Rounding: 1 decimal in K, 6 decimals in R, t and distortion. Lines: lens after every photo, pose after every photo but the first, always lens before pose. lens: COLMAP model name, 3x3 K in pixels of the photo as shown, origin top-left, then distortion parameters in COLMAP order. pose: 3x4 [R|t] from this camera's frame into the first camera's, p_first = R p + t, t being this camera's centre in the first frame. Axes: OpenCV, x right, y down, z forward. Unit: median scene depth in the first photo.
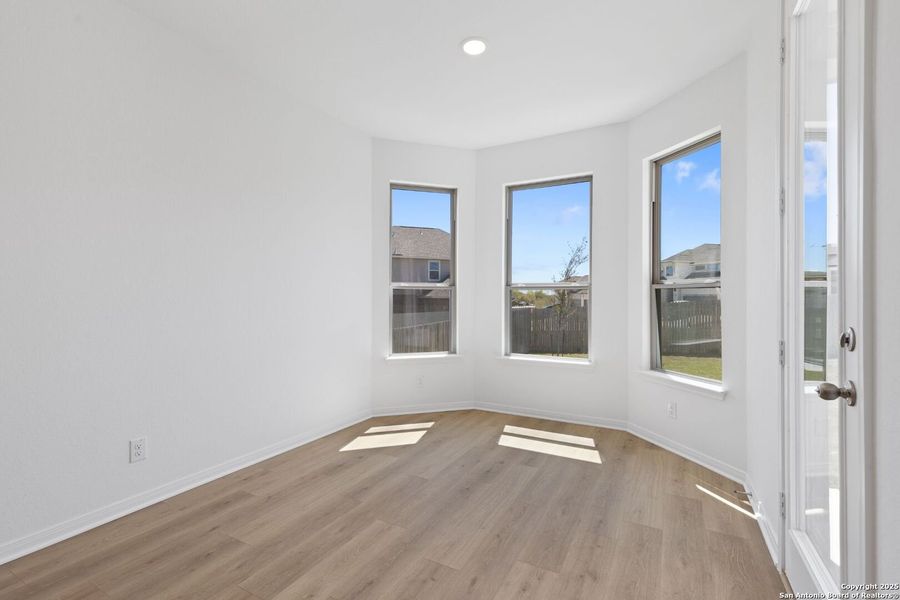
lens RADIAL K [[411.9, 0, 455.3], [0, 411.9, 298.5], [0, 0, 1]] dist [0.002098, 0.000250]
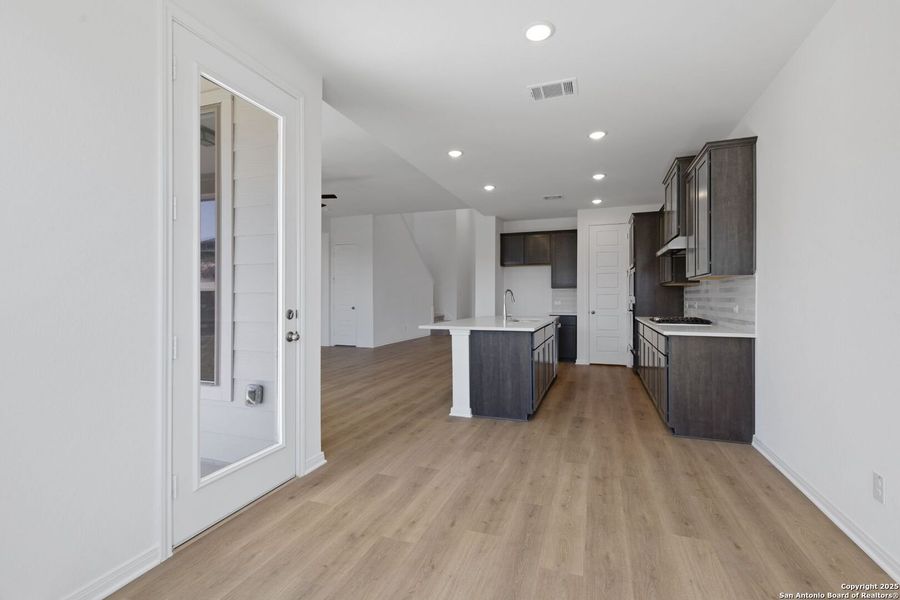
lens RADIAL K [[411.9, 0, 455.3], [0, 411.9, 298.5], [0, 0, 1]] dist [0.002098, 0.000250]
pose [[-0.989194, -0.001911, -0.146603, 0.196863], [-0.002155, 0.999997, 0.001509, -0.002630], [0.146600, 0.001809, -0.989194, 1.976211]]
